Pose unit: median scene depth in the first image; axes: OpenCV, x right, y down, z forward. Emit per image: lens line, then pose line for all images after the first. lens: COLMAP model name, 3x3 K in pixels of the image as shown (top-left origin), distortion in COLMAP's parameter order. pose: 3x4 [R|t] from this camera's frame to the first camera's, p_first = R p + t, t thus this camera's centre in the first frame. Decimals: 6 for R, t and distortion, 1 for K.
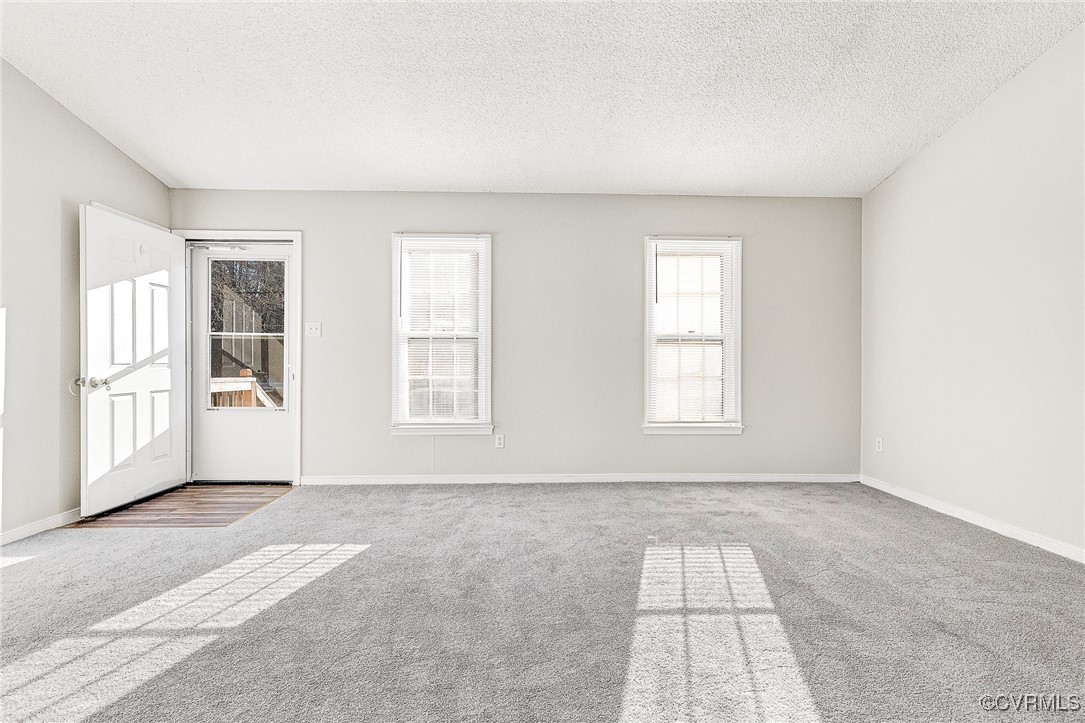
lens RADIAL K [[492.5, 0, 542.5], [0, 492.5, 361.5], [0, 0, 1]] dist [-0.001627, -0.000550]
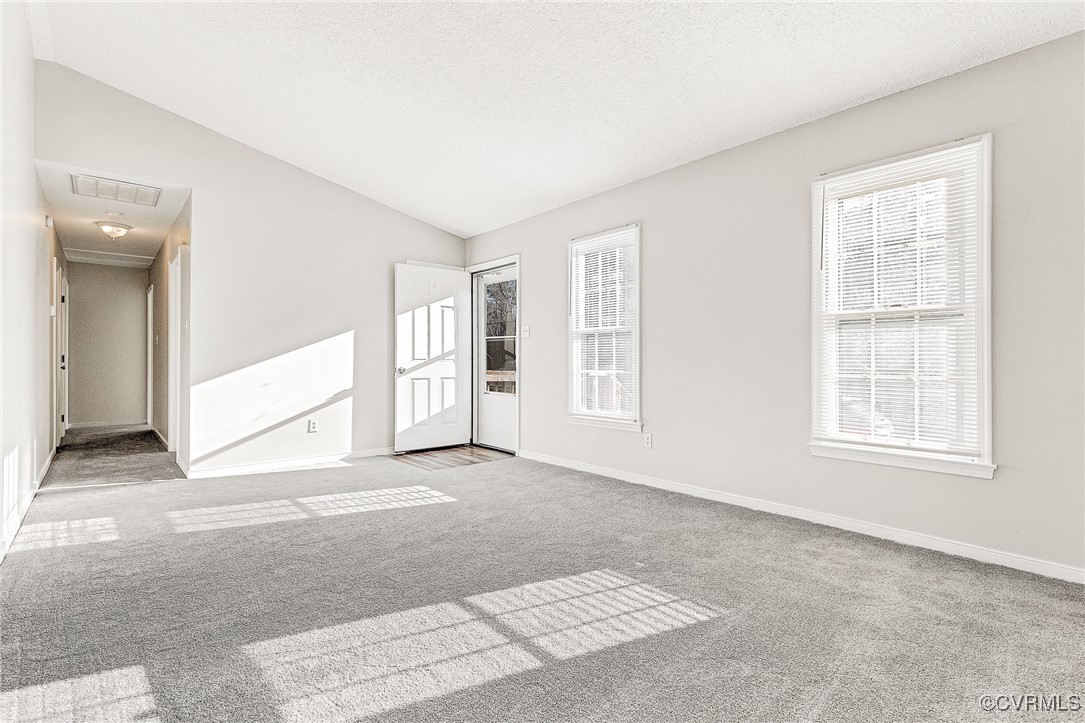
lens RADIAL K [[502.8, 0, 542.5], [0, 502.8, 361.5], [0, 0, 1]] dist [0.000834, -0.000230]
pose [[0.633901, -0.003820, -0.773405, 0.572537], [-0.001830, 0.999978, -0.006439, 0.018985], [0.773412, 0.005497, 0.633880, 0.256089]]
